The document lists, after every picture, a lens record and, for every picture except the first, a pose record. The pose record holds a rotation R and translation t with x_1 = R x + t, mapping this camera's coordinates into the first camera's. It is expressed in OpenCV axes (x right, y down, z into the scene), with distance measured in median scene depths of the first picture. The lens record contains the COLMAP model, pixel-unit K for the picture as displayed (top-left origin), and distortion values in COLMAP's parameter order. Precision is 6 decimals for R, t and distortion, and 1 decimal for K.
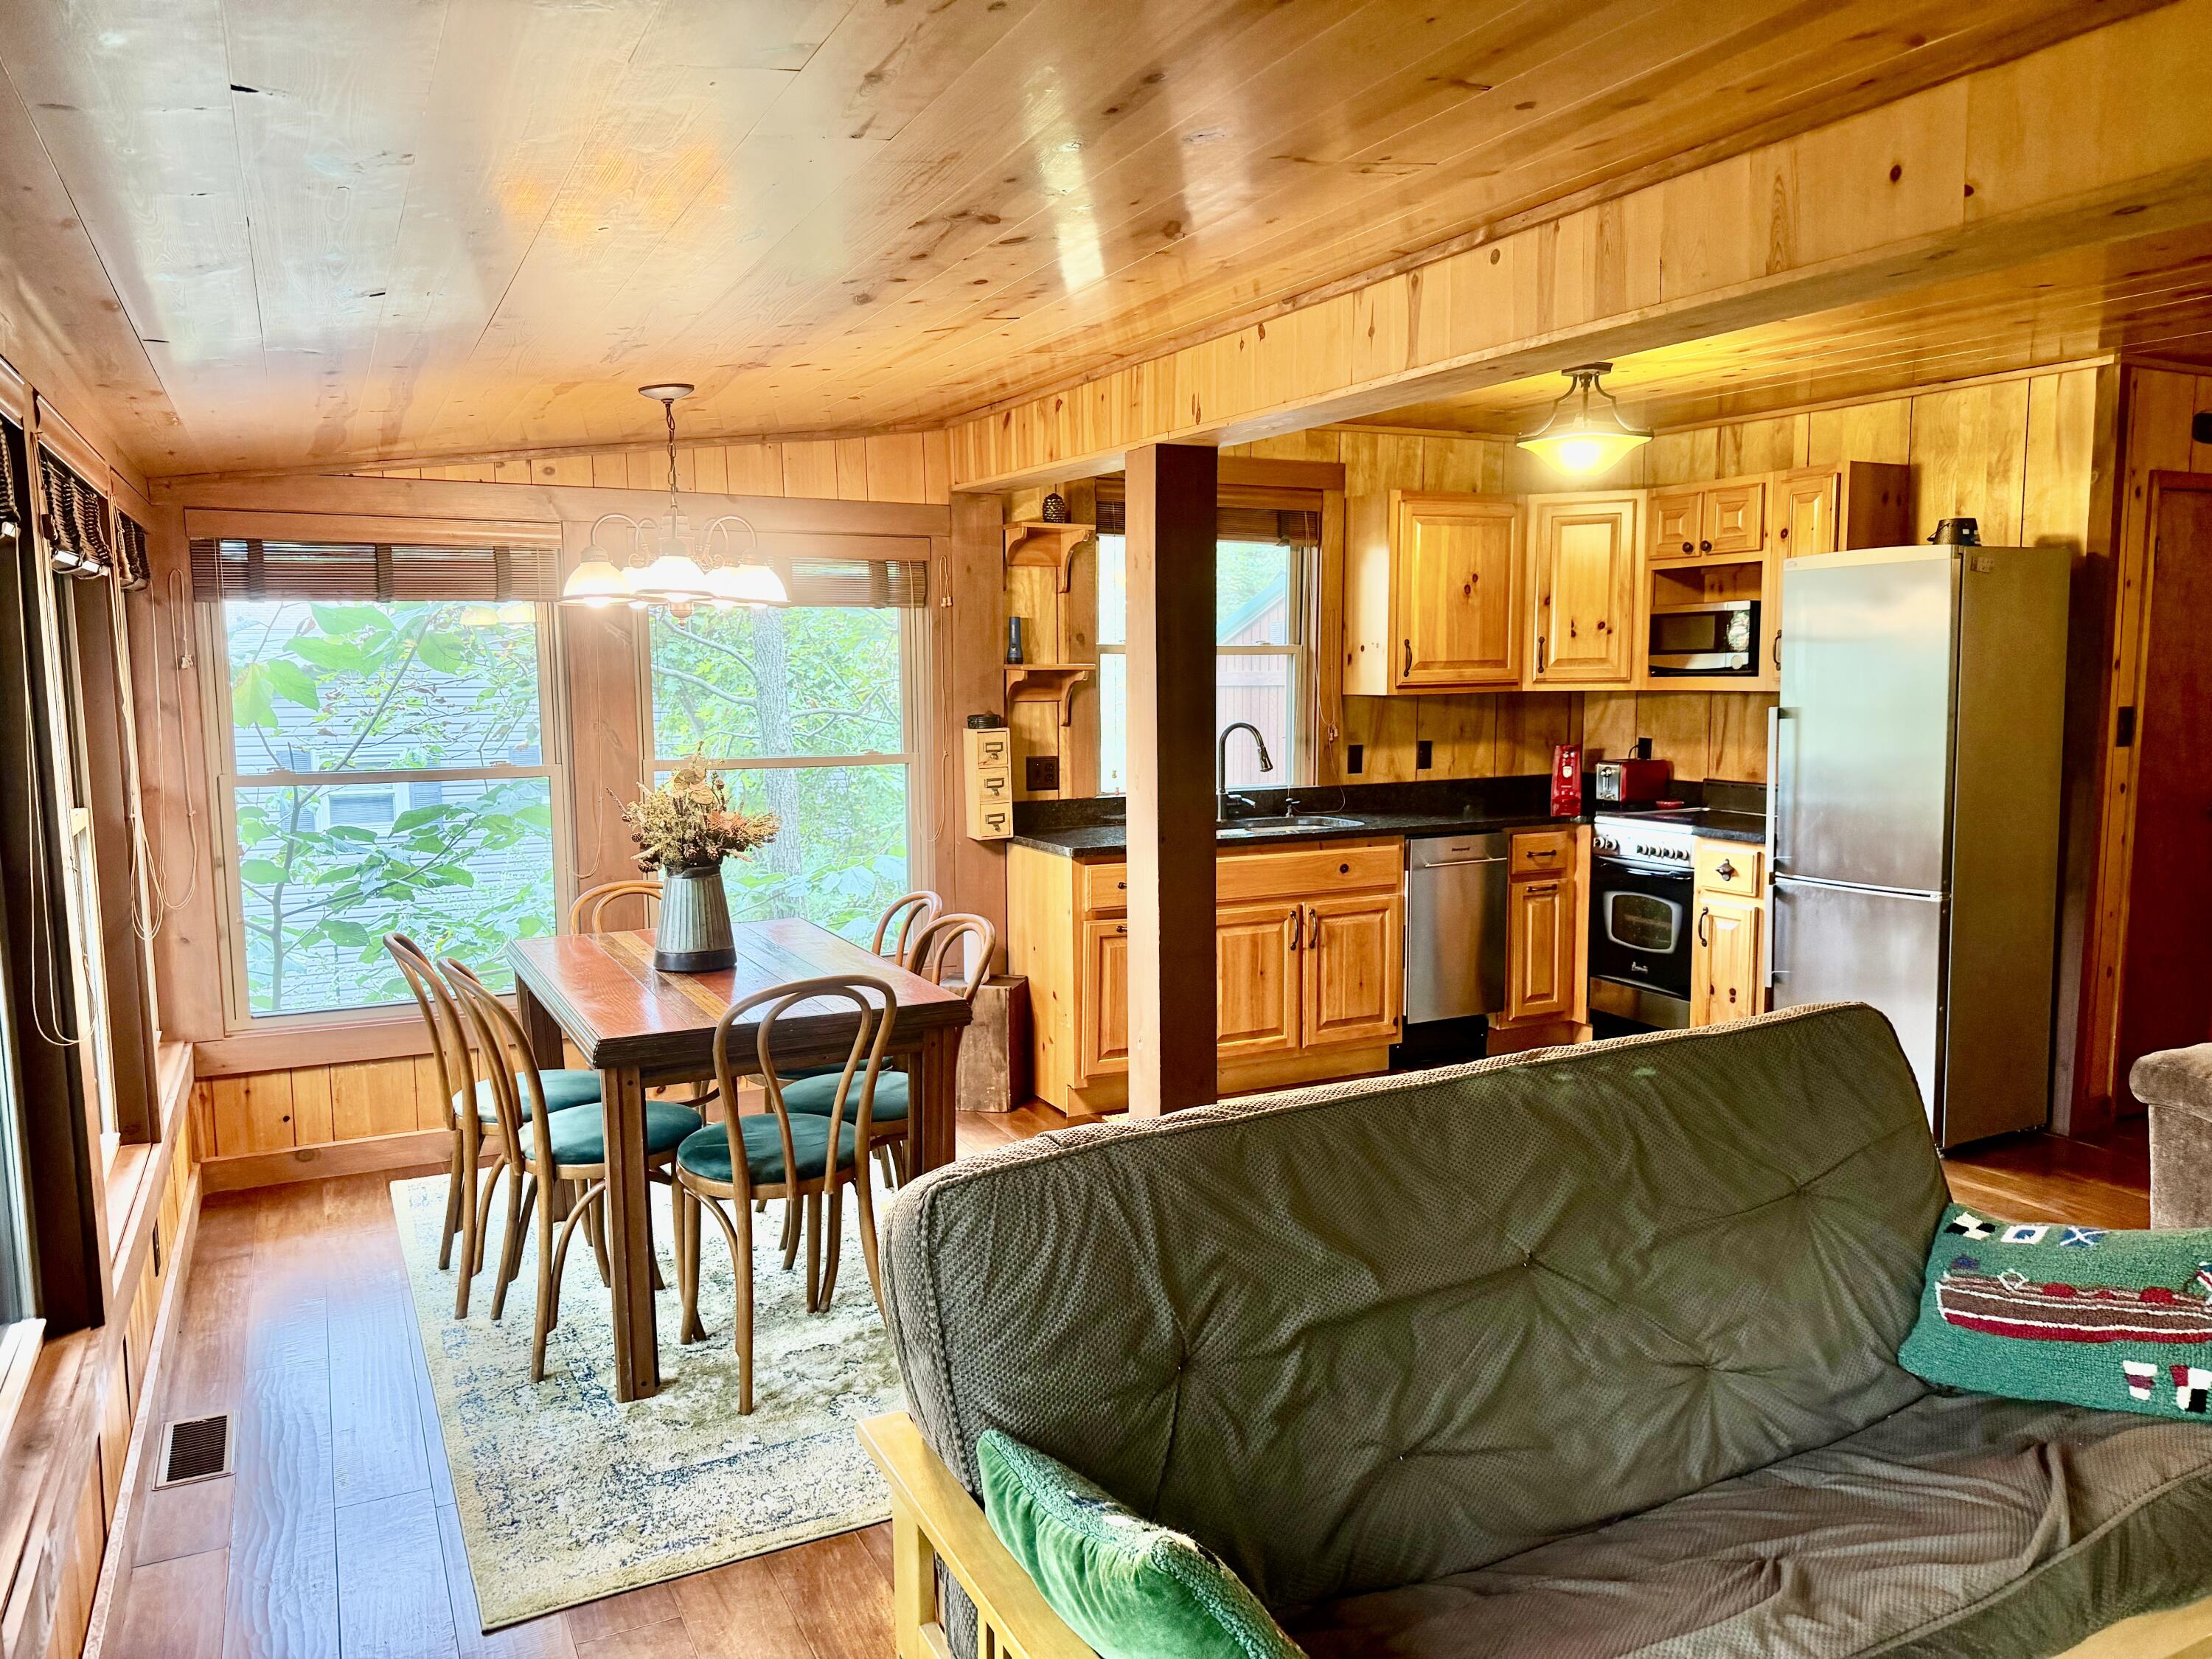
lens RADIAL K [[1566.1, 0, 1106.0], [0, 1566.1, 829.5], [0, 0, 1]] dist [0.005006, -0.013045]
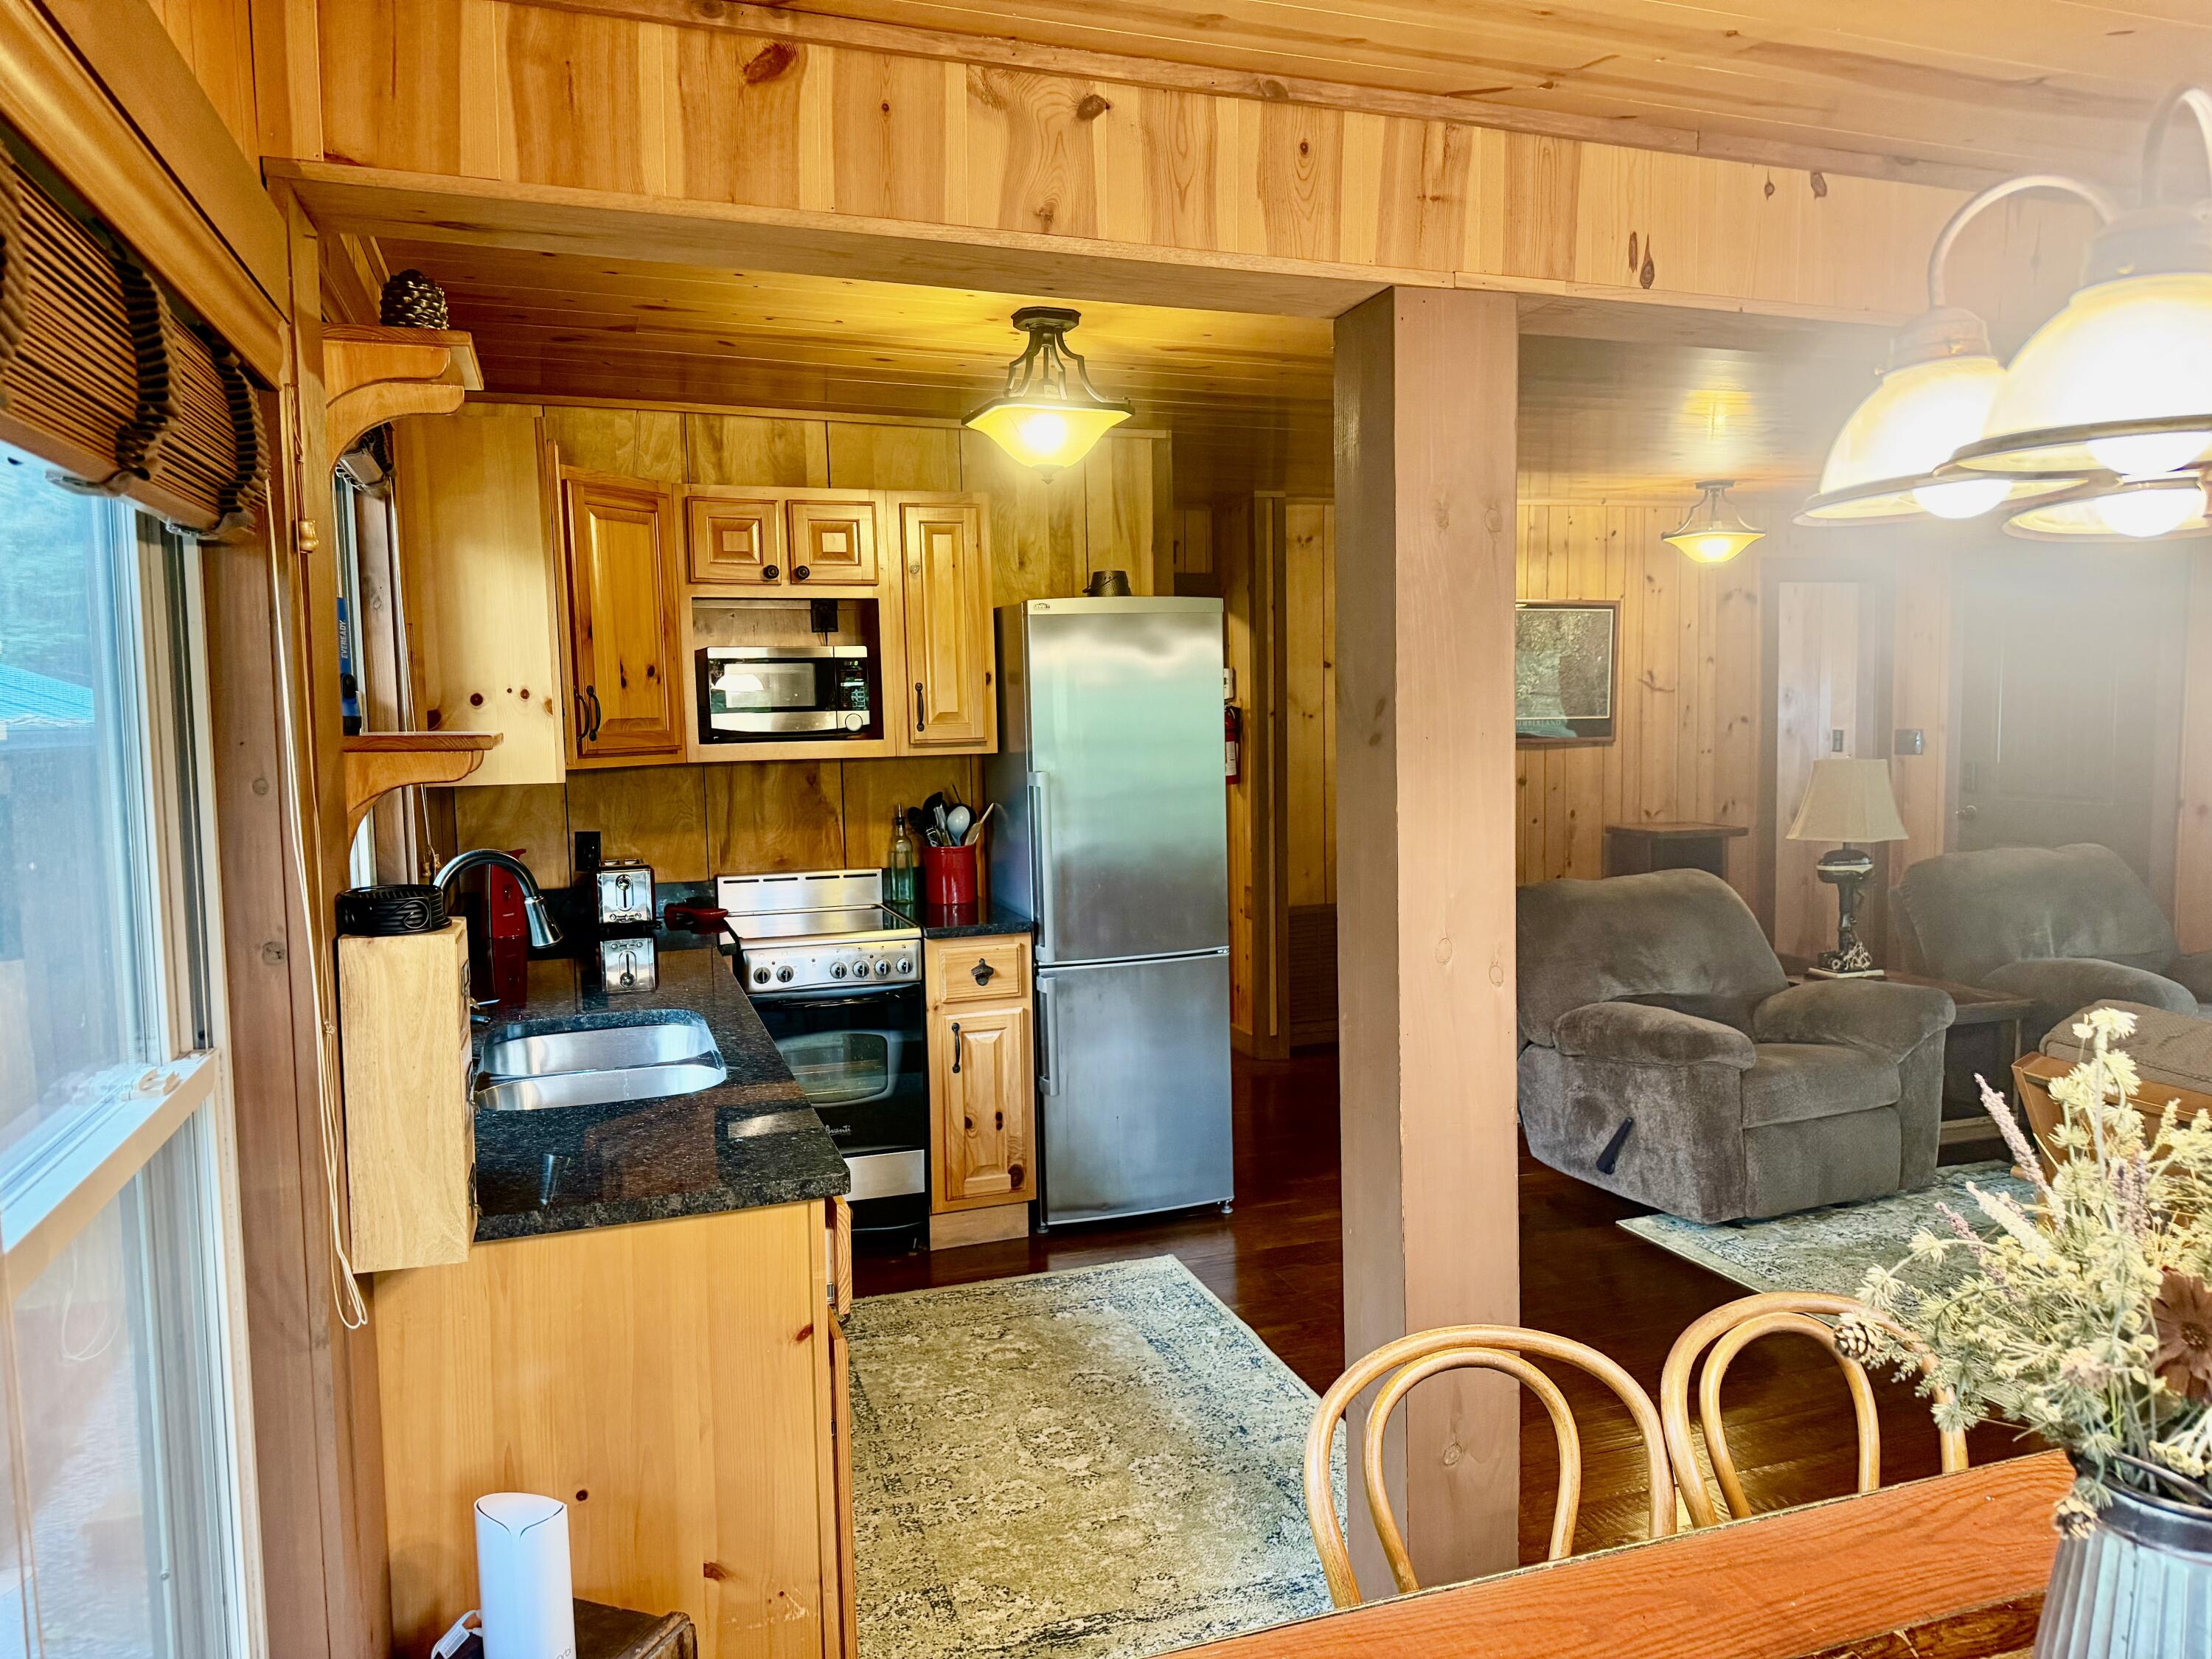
lens RADIAL K [[1548.0, 0, 1109.8], [0, 1548.0, 839.9], [0, 0, 1]] dist [0.104342, -0.147911]
pose [[0.143304, -0.082598, 0.986226, -0.449322], [0.121675, 0.990422, 0.065270, -0.101481], [-0.982171, 0.110645, 0.151981, 0.928423]]
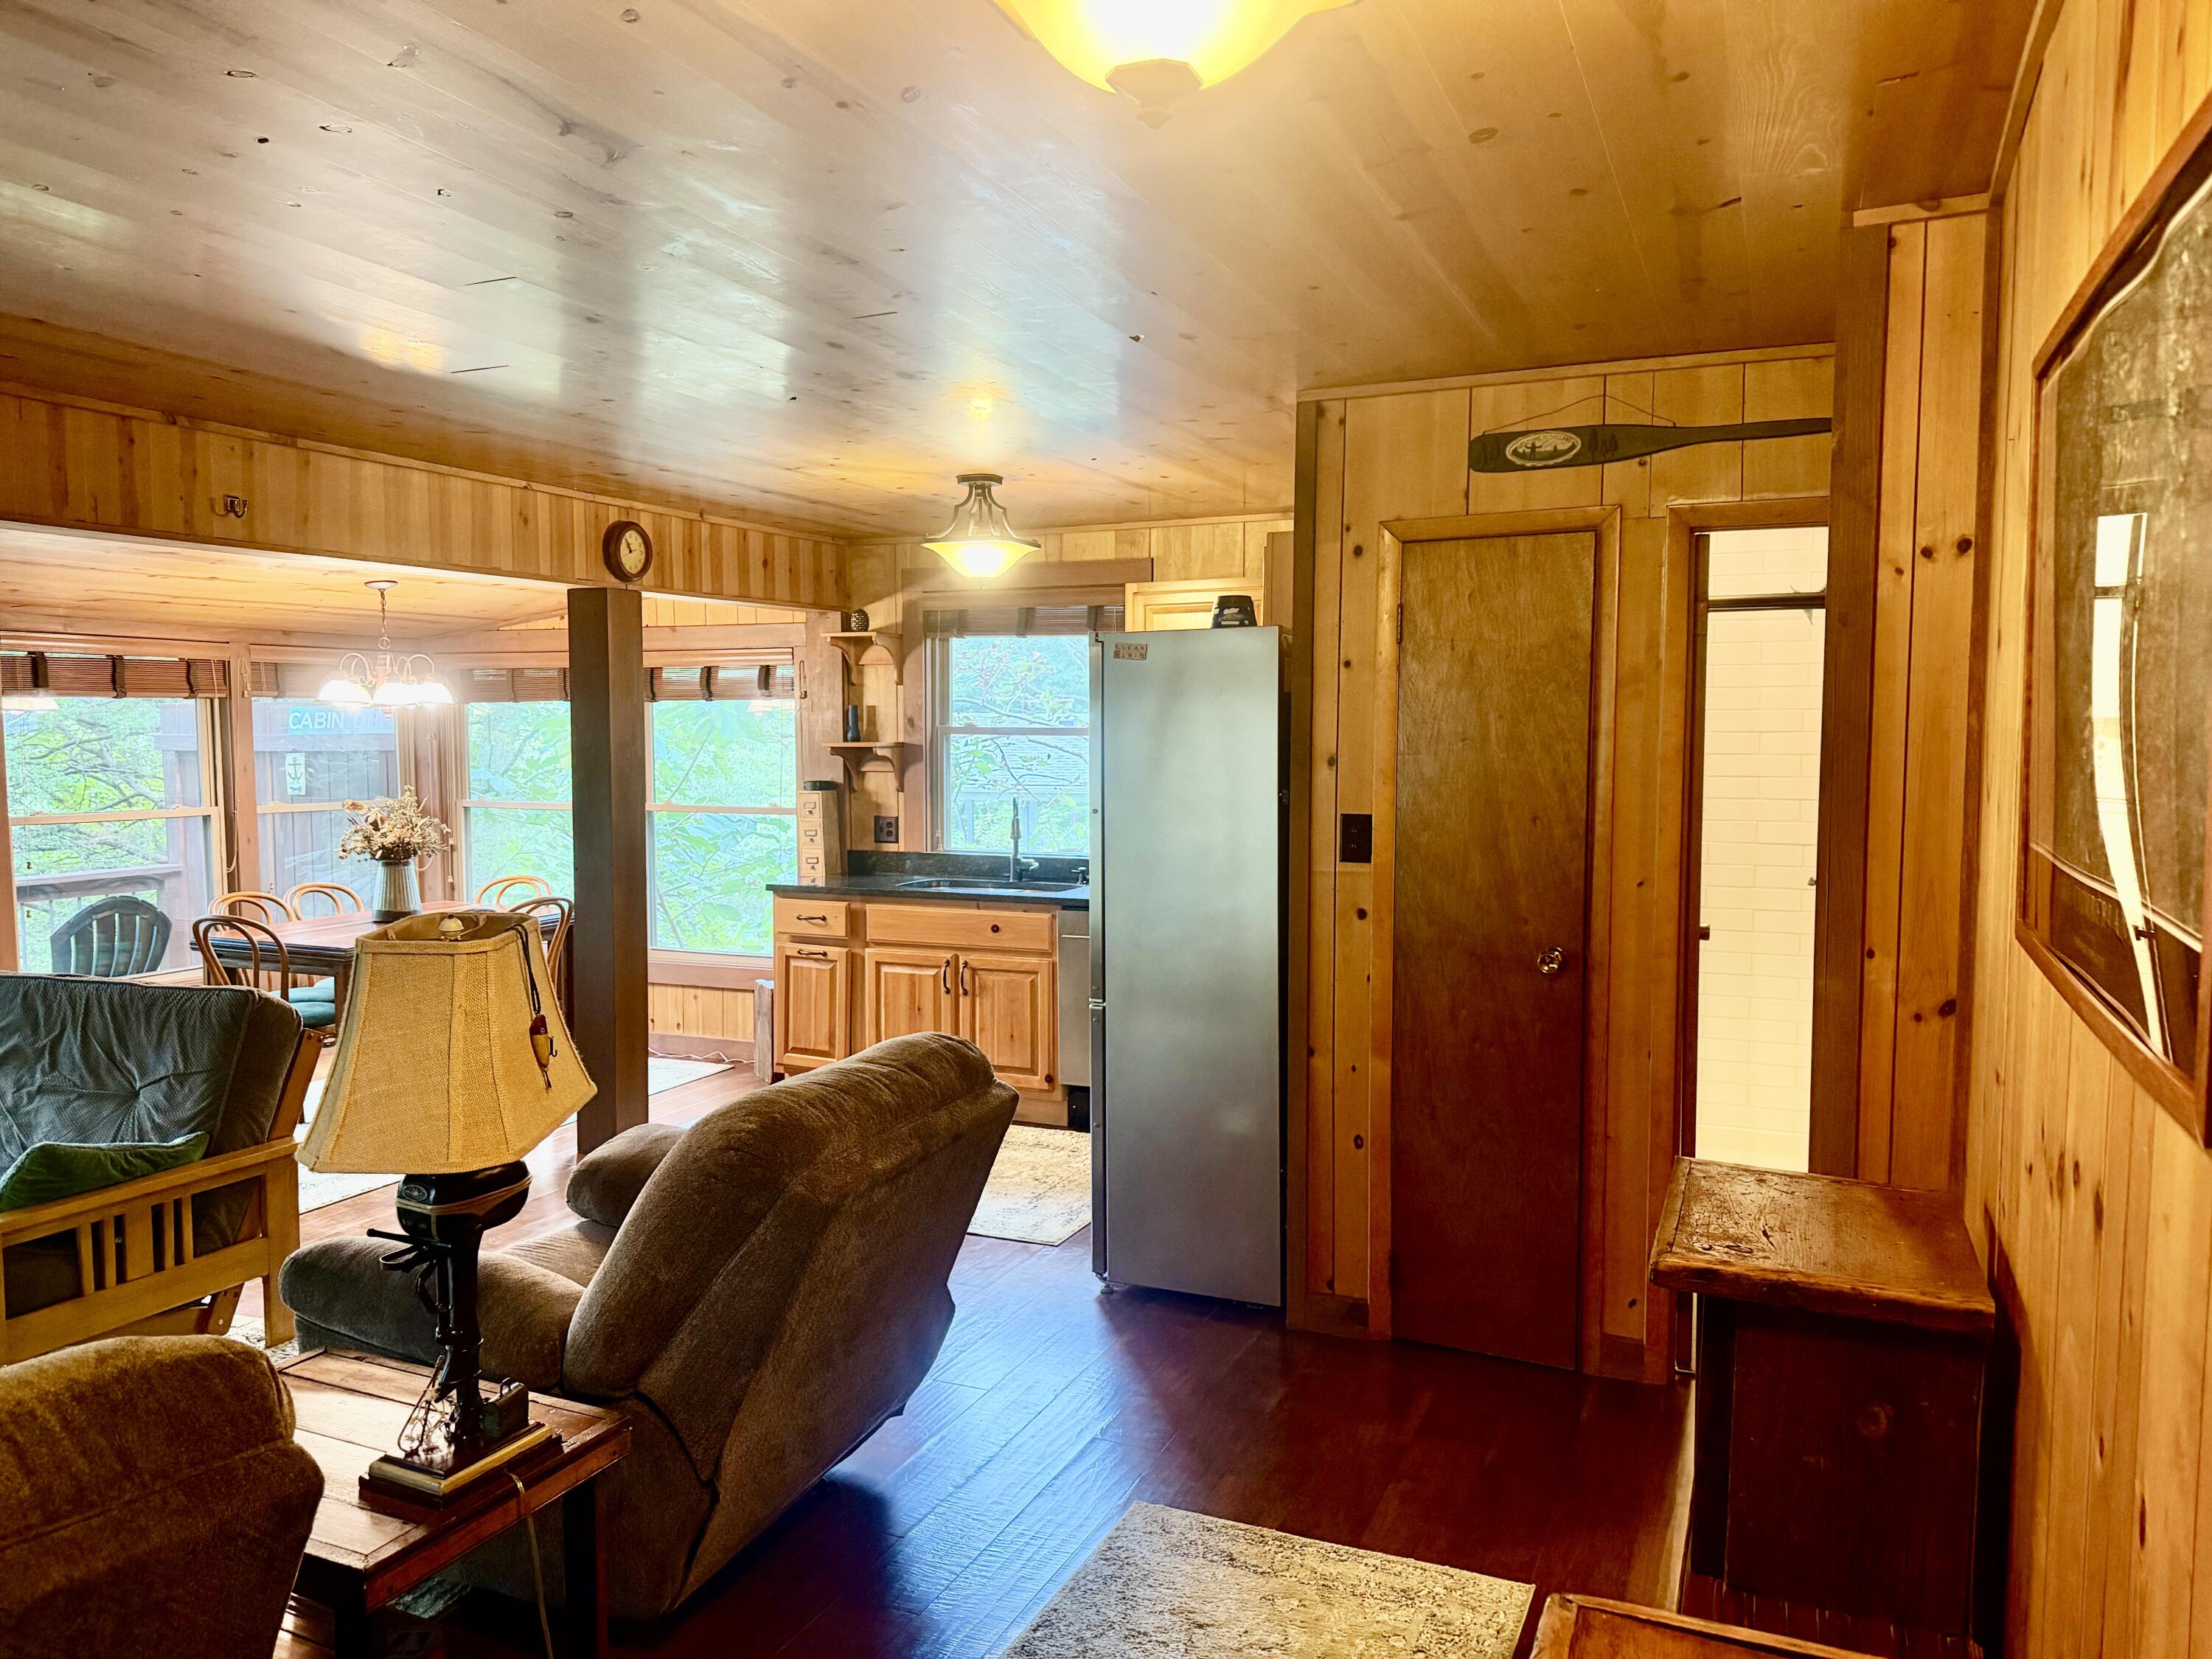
lens RADIAL K [[1543.0, 0, 1098.4], [0, 1543.0, 836.7], [0, 0, 1]] dist [0.139387, -0.240948]
pose [[0.644745, 0.059935, -0.762044, 1.265935], [-0.088825, 0.996042, 0.003186, -0.061497], [0.759219, 0.065634, 0.647517, 0.407450]]
